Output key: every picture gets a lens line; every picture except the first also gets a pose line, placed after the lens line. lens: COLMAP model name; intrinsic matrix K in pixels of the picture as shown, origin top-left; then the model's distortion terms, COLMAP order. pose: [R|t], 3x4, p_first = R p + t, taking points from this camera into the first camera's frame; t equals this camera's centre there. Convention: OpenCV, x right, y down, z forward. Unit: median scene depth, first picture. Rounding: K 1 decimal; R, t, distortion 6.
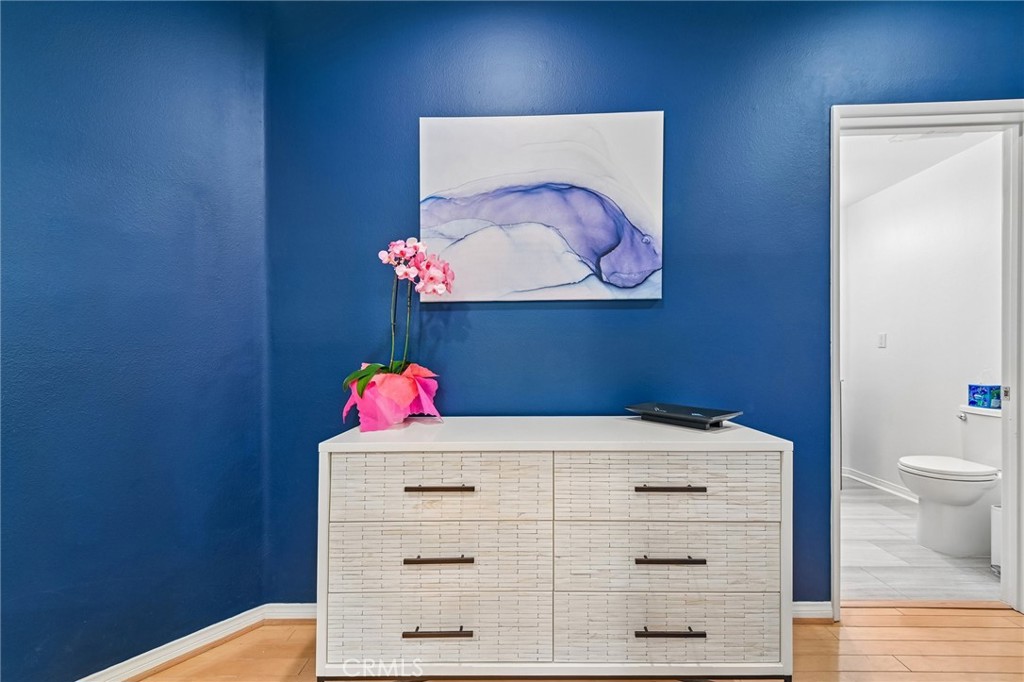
lens RADIAL K [[376.5, 0, 515.8], [0, 376.5, 355.5], [0, 0, 1]] dist [-0.001769, -0.000391]
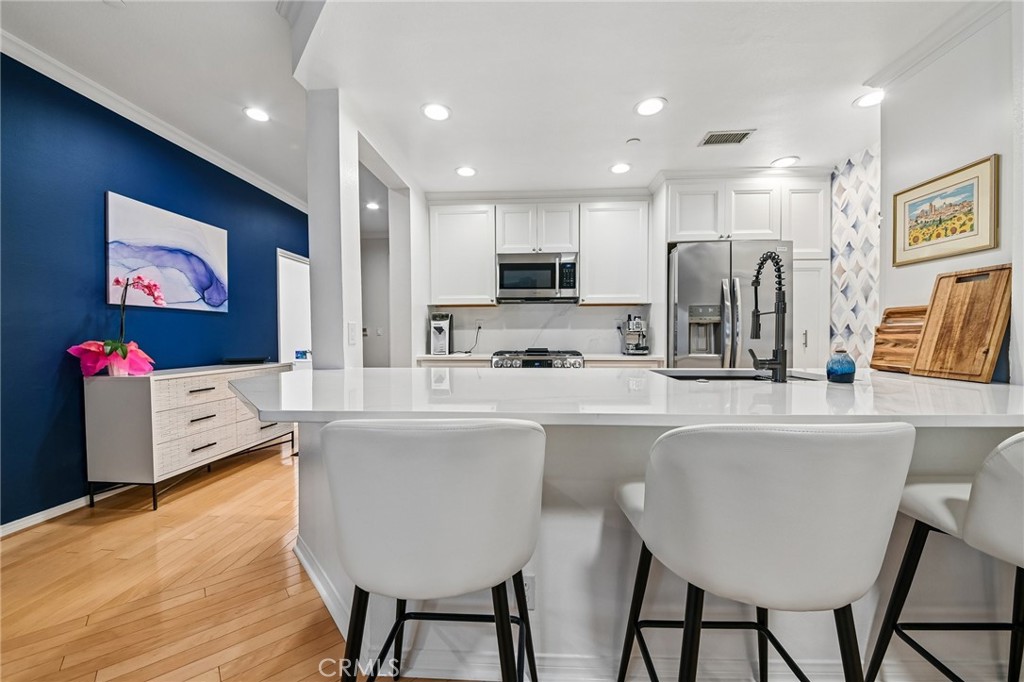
lens RADIAL K [[376.5, 0, 514.6], [0, 376.5, 343.5], [0, 0, 1]] dist [-0.001769, -0.000391]
pose [[0.040305, -0.010570, 0.999132, -1.803800], [0.012277, 0.999874, 0.010082, 0.033792], [-0.999112, 0.011860, 0.040429, -0.809963]]
